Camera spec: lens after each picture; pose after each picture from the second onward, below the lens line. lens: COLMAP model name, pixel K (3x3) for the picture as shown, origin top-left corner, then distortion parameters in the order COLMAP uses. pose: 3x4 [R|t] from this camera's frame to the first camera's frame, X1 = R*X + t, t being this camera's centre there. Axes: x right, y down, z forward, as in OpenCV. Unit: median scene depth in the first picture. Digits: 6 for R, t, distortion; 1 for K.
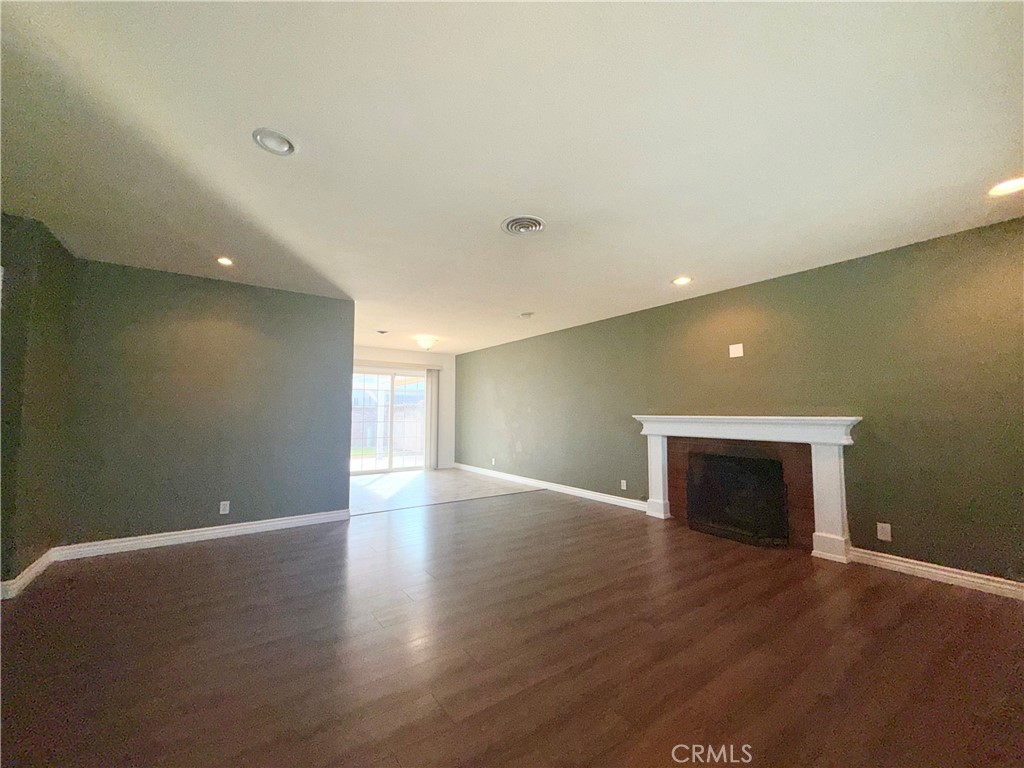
lens RADIAL K [[406.6, 0, 509.5], [0, 406.6, 384.2], [0, 0, 1]] dist [0.000444, -0.000114]
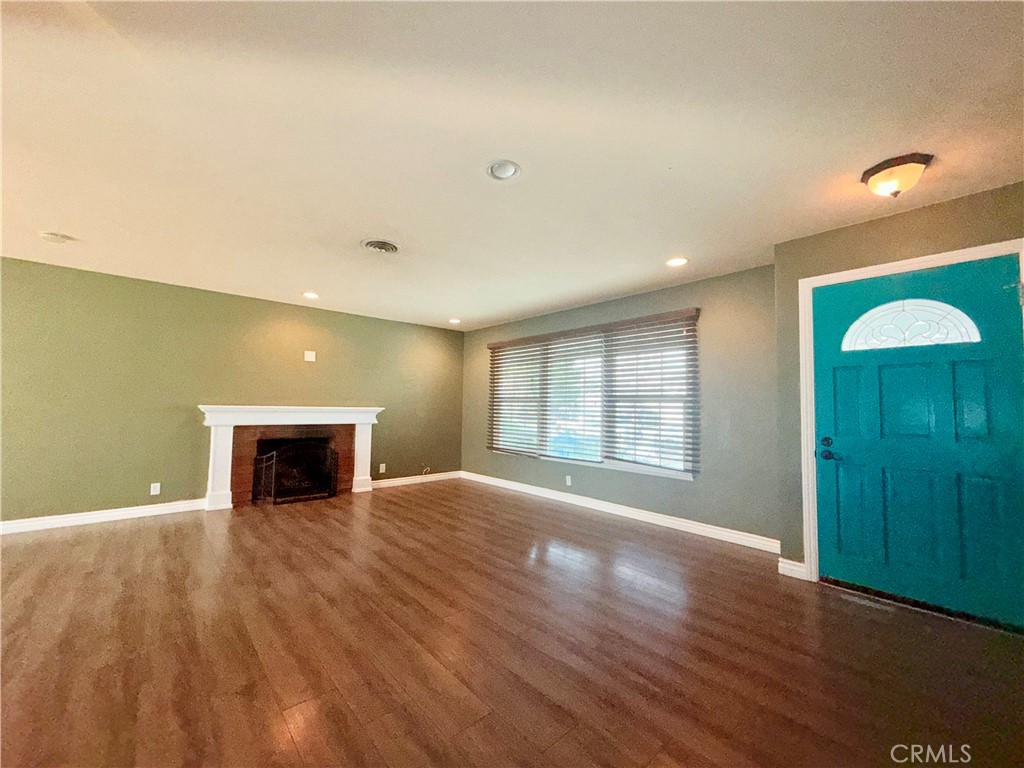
lens RADIAL K [[406.6, 0, 509.5], [0, 406.6, 384.2], [0, 0, 1]] dist [0.000444, -0.000114]
pose [[-0.110133, 0.048844, 0.992716, -0.712859], [-0.091645, 0.994038, -0.059077, 0.022294], [-0.989683, -0.097484, -0.105000, 0.449275]]
